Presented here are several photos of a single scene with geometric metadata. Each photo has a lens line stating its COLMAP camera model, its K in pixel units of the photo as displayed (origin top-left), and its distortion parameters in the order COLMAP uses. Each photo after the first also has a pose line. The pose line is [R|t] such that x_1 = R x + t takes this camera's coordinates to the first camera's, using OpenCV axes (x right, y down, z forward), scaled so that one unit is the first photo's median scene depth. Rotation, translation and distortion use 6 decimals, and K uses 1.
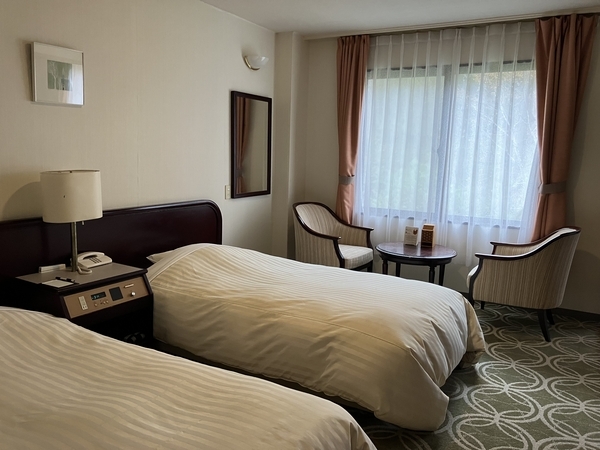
lens RADIAL K [[495.6, 0, 300.0], [0, 495.6, 225.0], [0, 0, 1]] dist [0.109123, -0.293123]
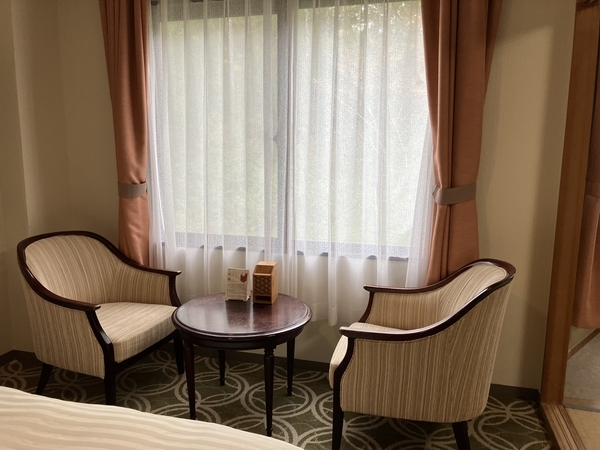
lens RADIAL K [[495.6, 0, 300.0], [0, 495.6, 225.0], [0, 0, 1]] dist [0.109123, -0.293123]
pose [[0.968844, -0.069867, 0.237612, 0.156712], [0.065272, 0.997498, 0.027162, -0.057244], [-0.238915, -0.010807, 0.970980, 0.407392]]
